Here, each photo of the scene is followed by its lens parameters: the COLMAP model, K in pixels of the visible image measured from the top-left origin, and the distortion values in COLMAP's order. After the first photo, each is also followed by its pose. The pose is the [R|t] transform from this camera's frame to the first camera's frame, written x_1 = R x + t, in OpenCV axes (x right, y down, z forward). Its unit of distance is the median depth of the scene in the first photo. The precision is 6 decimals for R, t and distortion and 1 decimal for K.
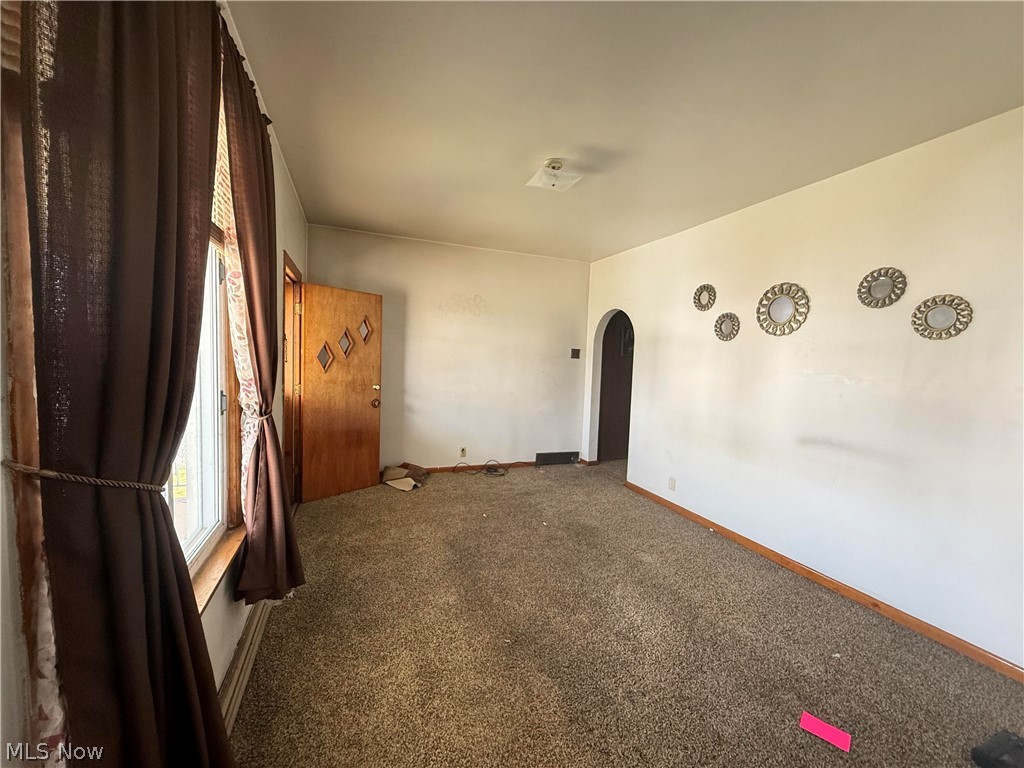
lens RADIAL K [[408.0, 0, 508.2], [0, 408.0, 386.2], [0, 0, 1]] dist [0.001369, 0.000449]
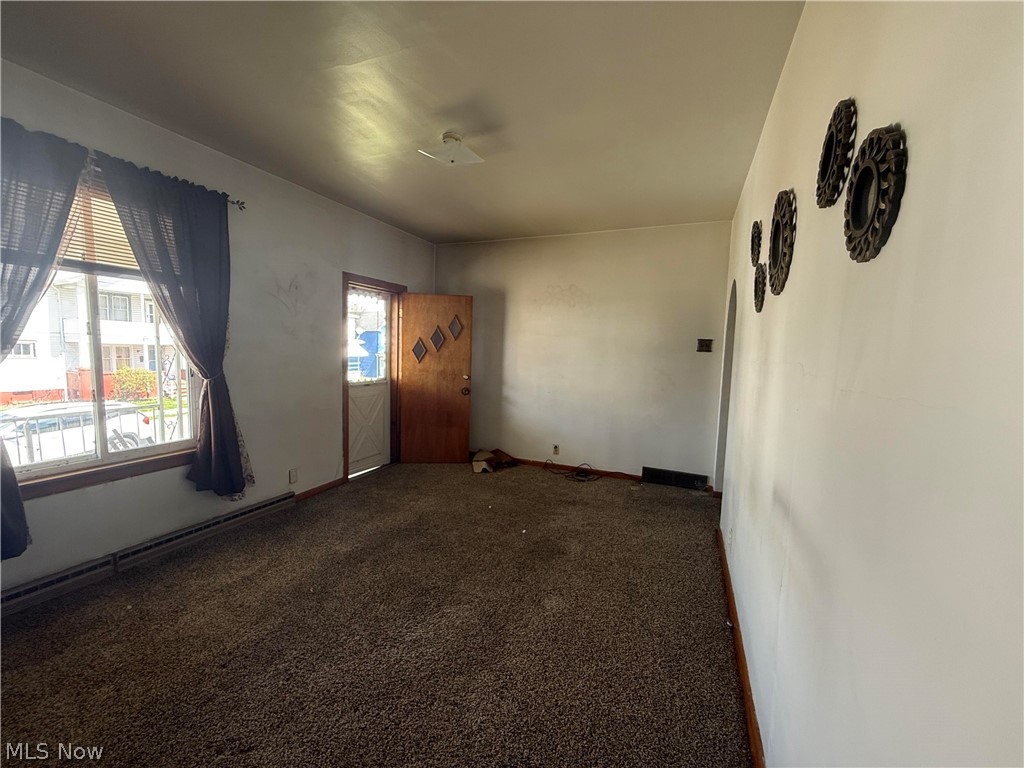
lens RADIAL K [[408.0, 0, 508.2], [0, 408.0, 386.2], [0, 0, 1]] dist [0.001369, 0.000449]
pose [[0.714902, 0.047945, -0.697579, 0.578544], [-0.053237, 0.998483, 0.014068, 0.005944], [0.697195, 0.027080, 0.716370, 0.275847]]
